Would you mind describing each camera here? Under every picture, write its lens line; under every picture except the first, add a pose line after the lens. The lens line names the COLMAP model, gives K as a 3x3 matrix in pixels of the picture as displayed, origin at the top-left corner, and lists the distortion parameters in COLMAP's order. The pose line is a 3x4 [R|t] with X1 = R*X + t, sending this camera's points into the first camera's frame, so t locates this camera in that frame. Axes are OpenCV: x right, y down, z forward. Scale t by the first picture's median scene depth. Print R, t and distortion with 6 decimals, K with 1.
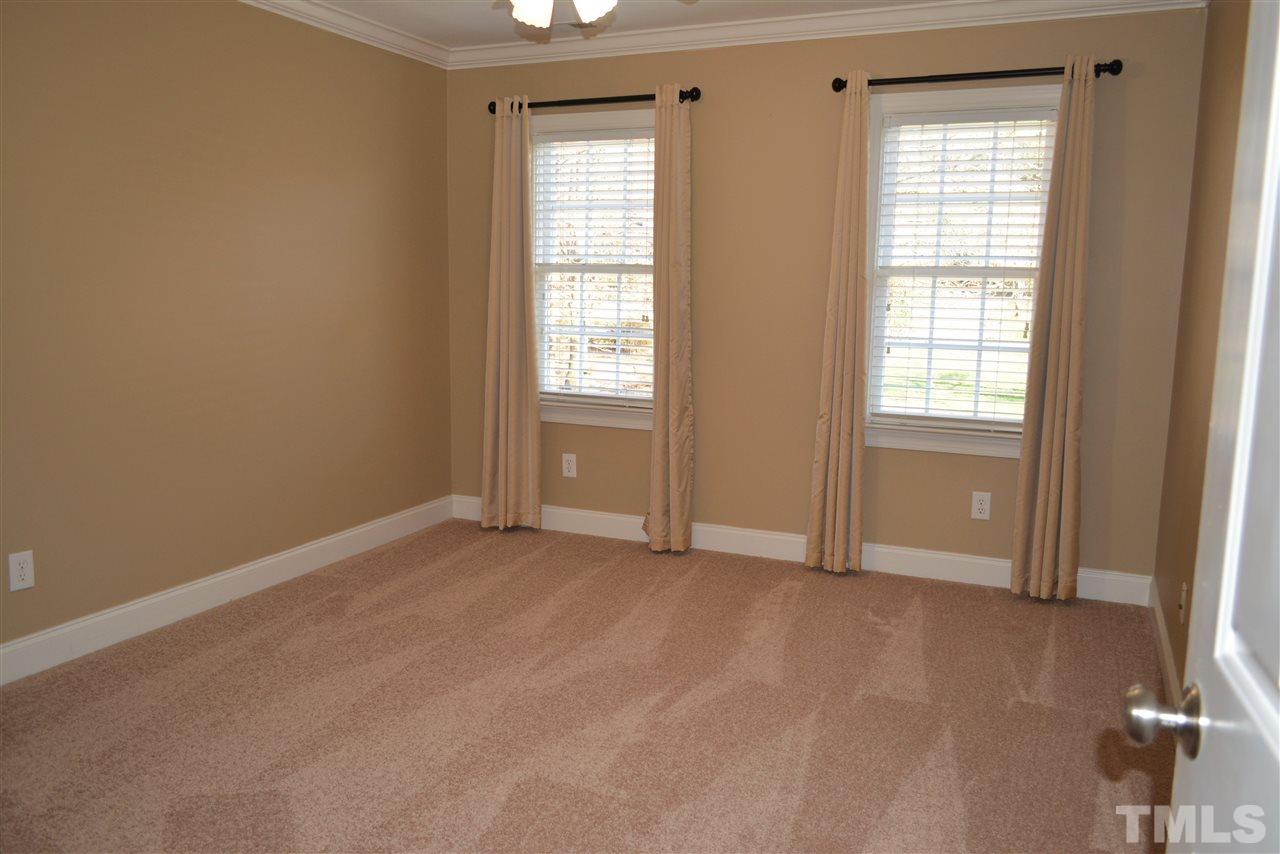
lens RADIAL K [[1003.8, 0, 643.0], [0, 1003.8, 431.5], [0, 0, 1]] dist [-0.007429, 0.001177]
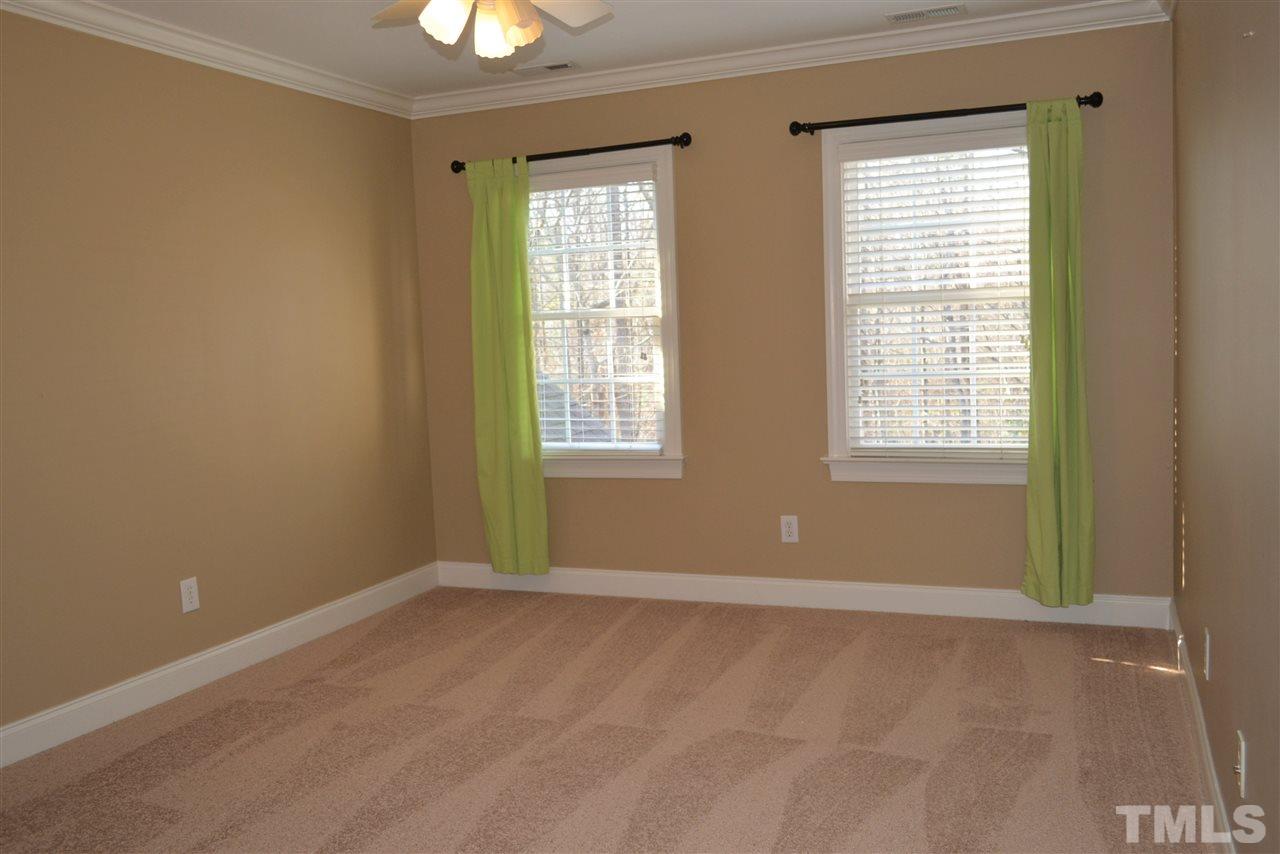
lens RADIAL K [[1003.8, 0, 643.0], [0, 1003.8, 431.5], [0, 0, 1]] dist [-0.007429, 0.001177]
pose [[0.993853, -0.053382, 0.096988, -0.100754], [0.057891, 0.997340, -0.044292, -0.007441], [-0.094366, 0.049635, 0.994300, 0.042679]]
